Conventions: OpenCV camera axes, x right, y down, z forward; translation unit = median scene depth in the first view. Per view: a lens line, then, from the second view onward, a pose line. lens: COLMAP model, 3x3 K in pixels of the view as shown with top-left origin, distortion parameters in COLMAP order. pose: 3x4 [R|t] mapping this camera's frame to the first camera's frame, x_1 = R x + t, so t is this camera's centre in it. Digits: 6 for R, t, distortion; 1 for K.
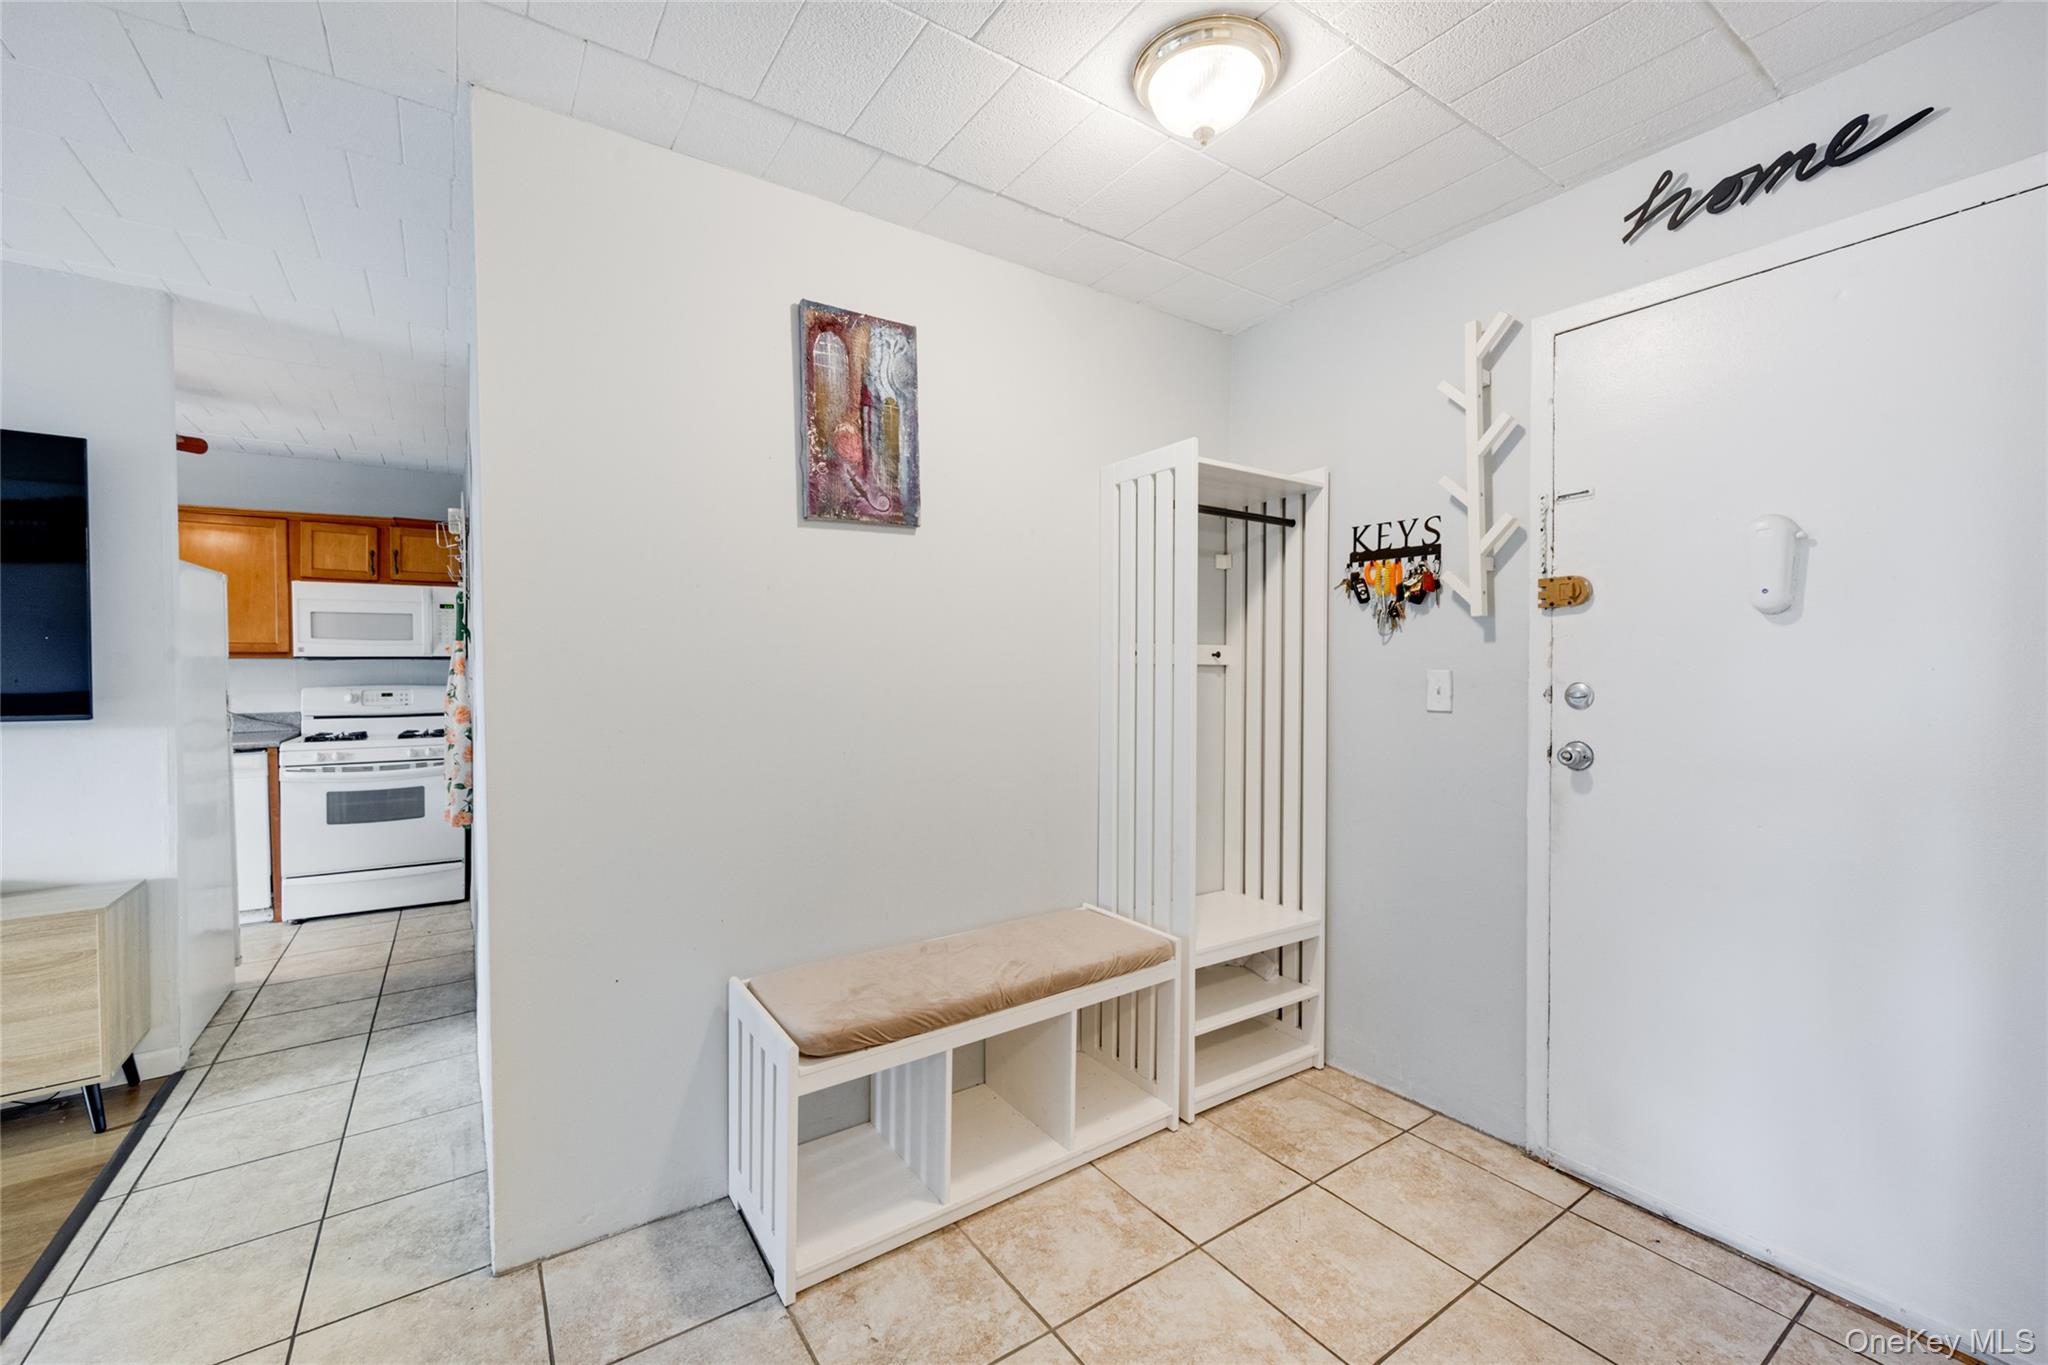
lens RADIAL K [[826.6, 0, 1016.3], [0, 826.6, 681.0], [0, 0, 1]] dist [-0.003130, 0.000927]
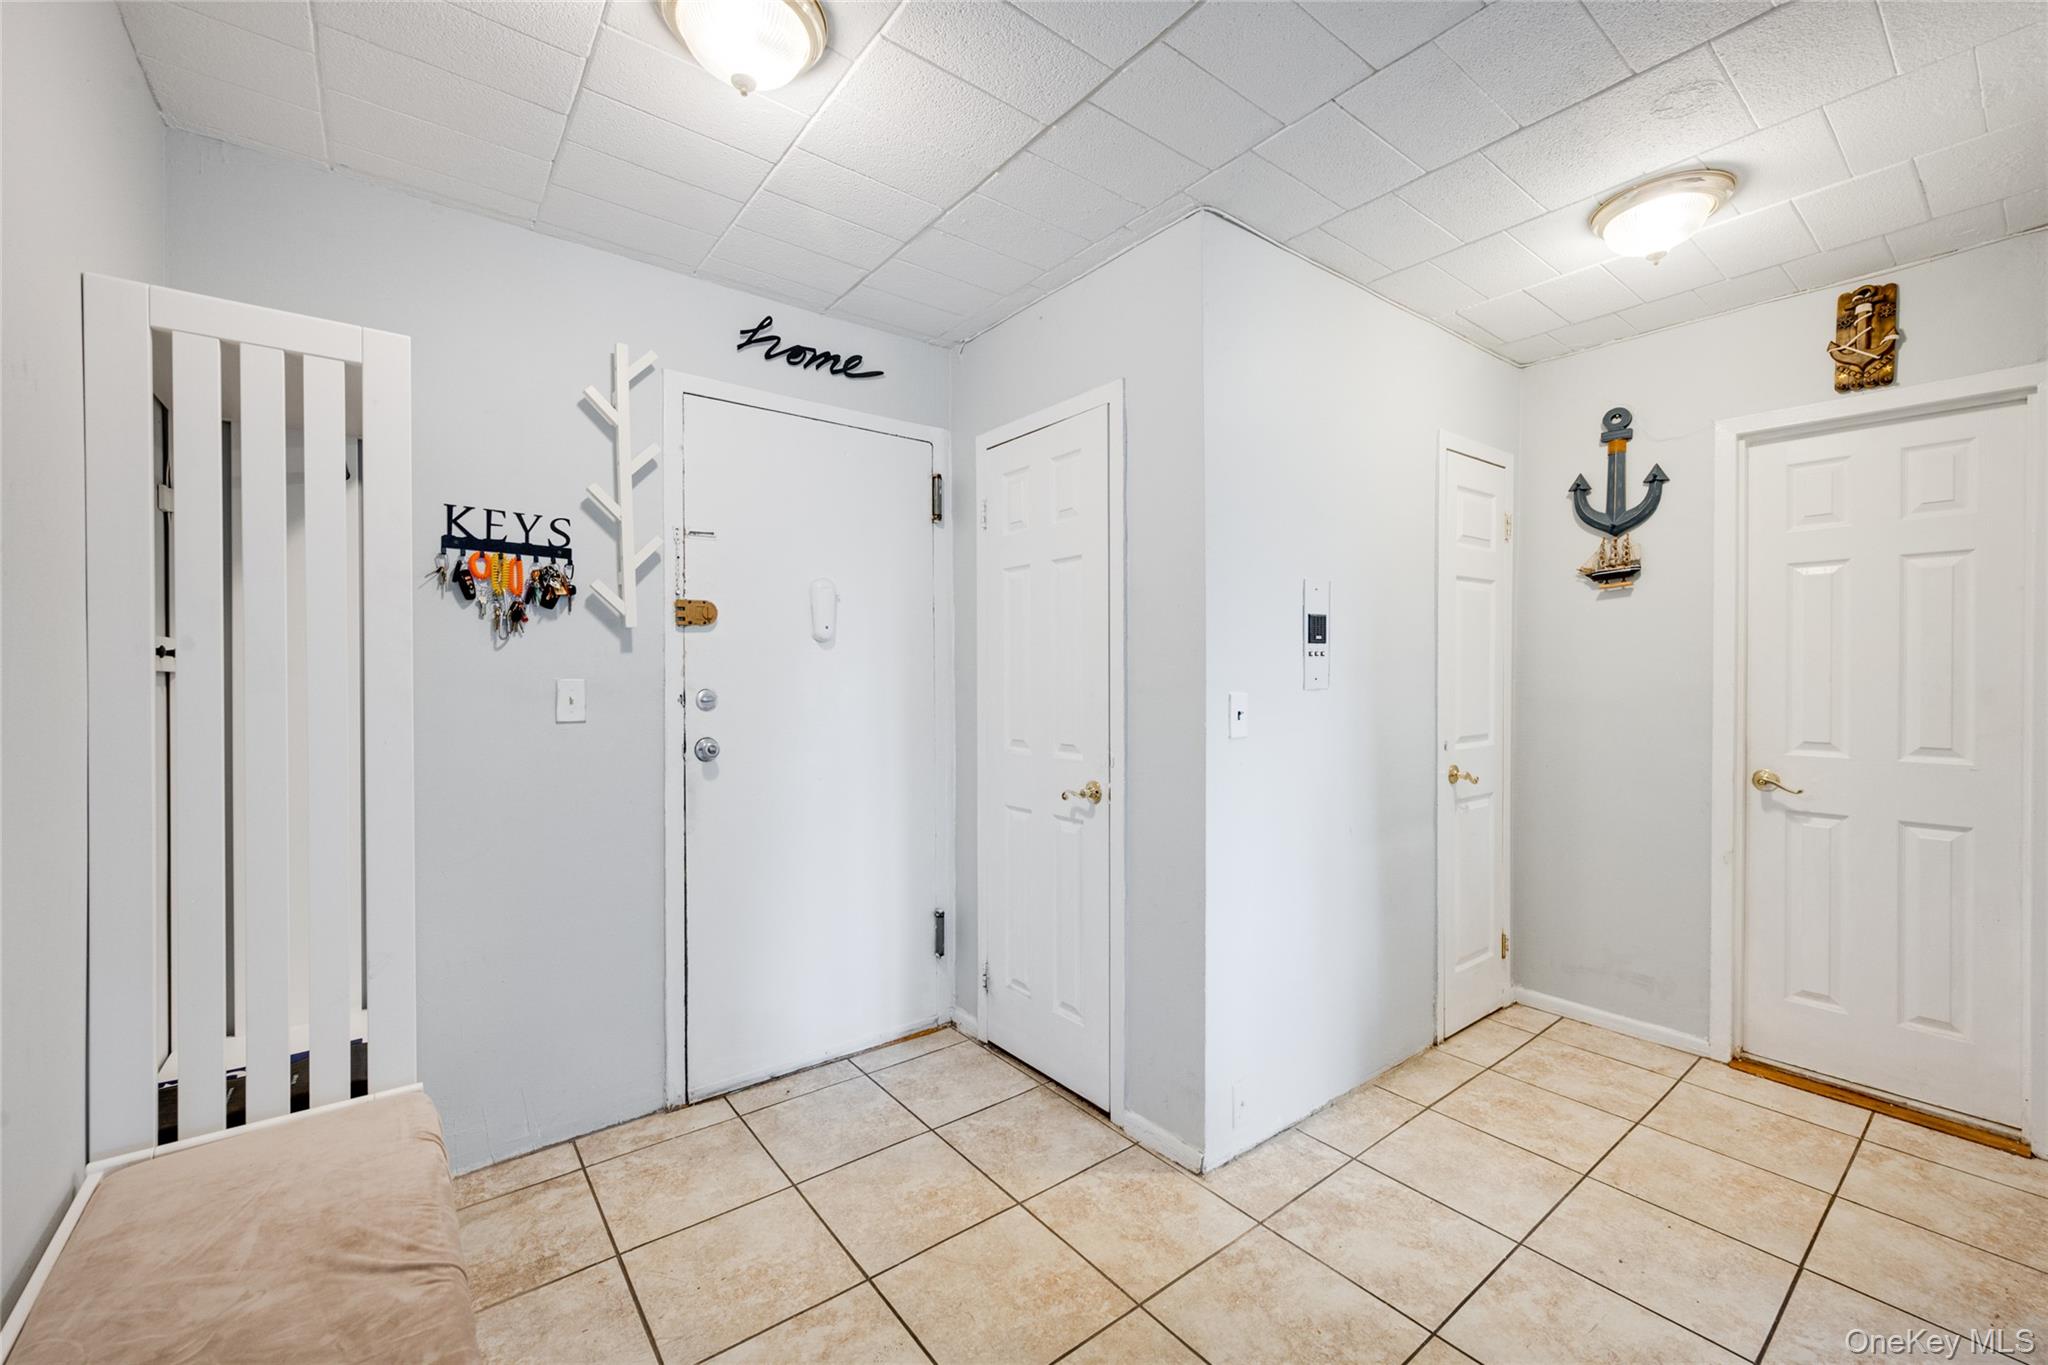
lens RADIAL K [[826.6, 0, 1019.5], [0, 826.6, 678.9], [0, 0, 1]] dist [-0.003130, 0.000927]
pose [[-0.072773, -0.003837, 0.997341, -0.438512], [0.015122, 0.999873, 0.004950, -0.009284], [-0.997234, 0.015442, -0.072705, 0.490446]]
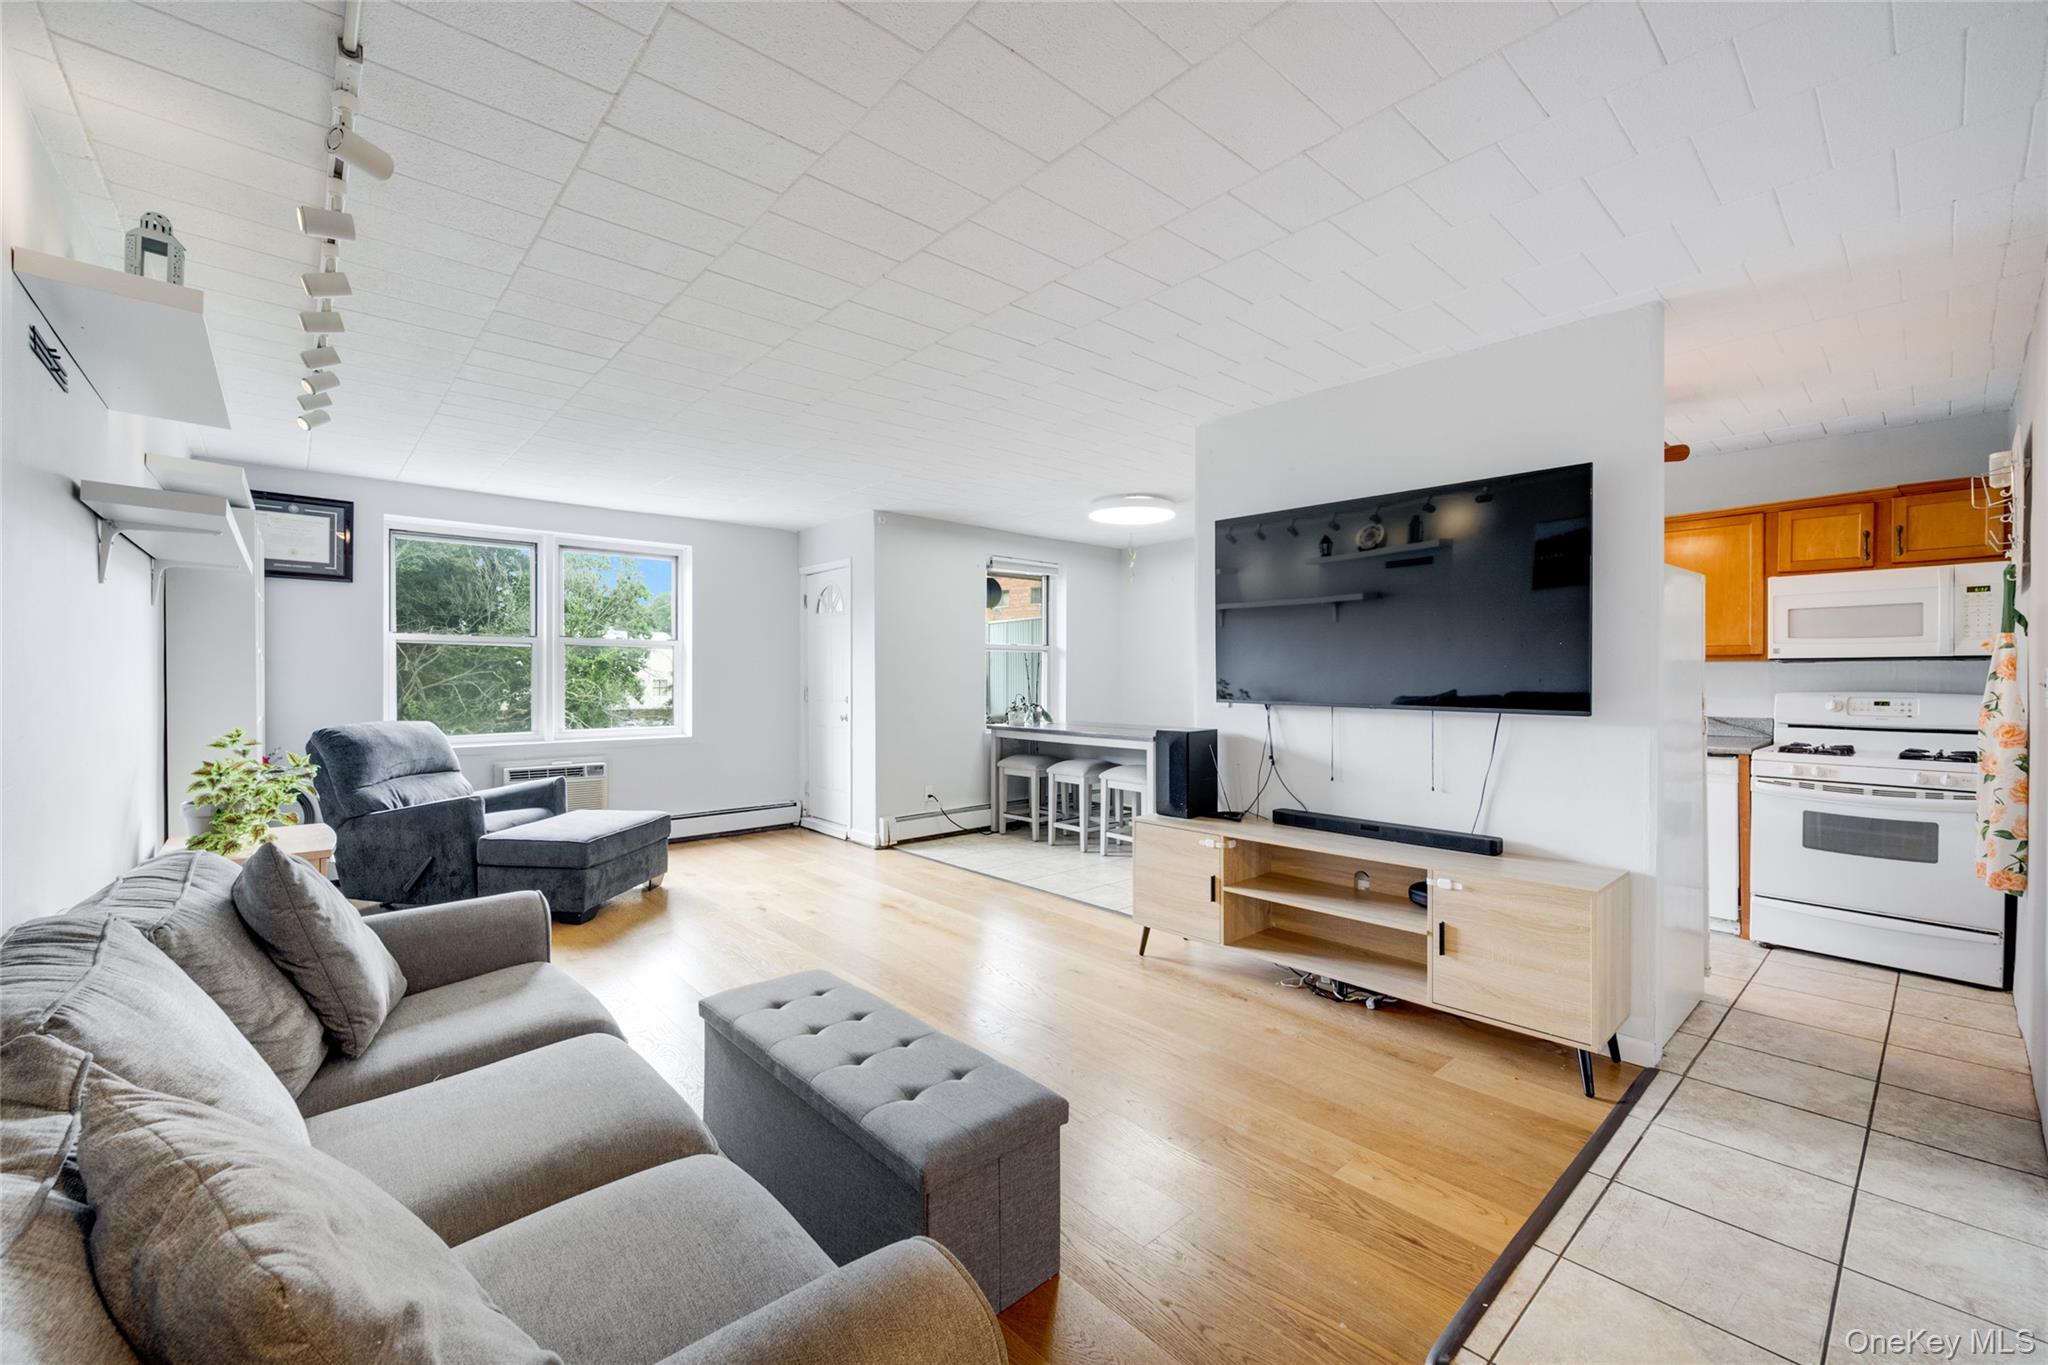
lens RADIAL K [[823.5, 0, 1018.3], [0, 823.5, 682.2], [0, 0, 1]] dist [0.001773, 0.000697]
pose [[0.121972, 0.013069, -0.992447, -0.126779], [-0.016208, 0.999806, 0.011174, 0.000912], [0.992401, 0.014723, 0.122161, 0.108342]]
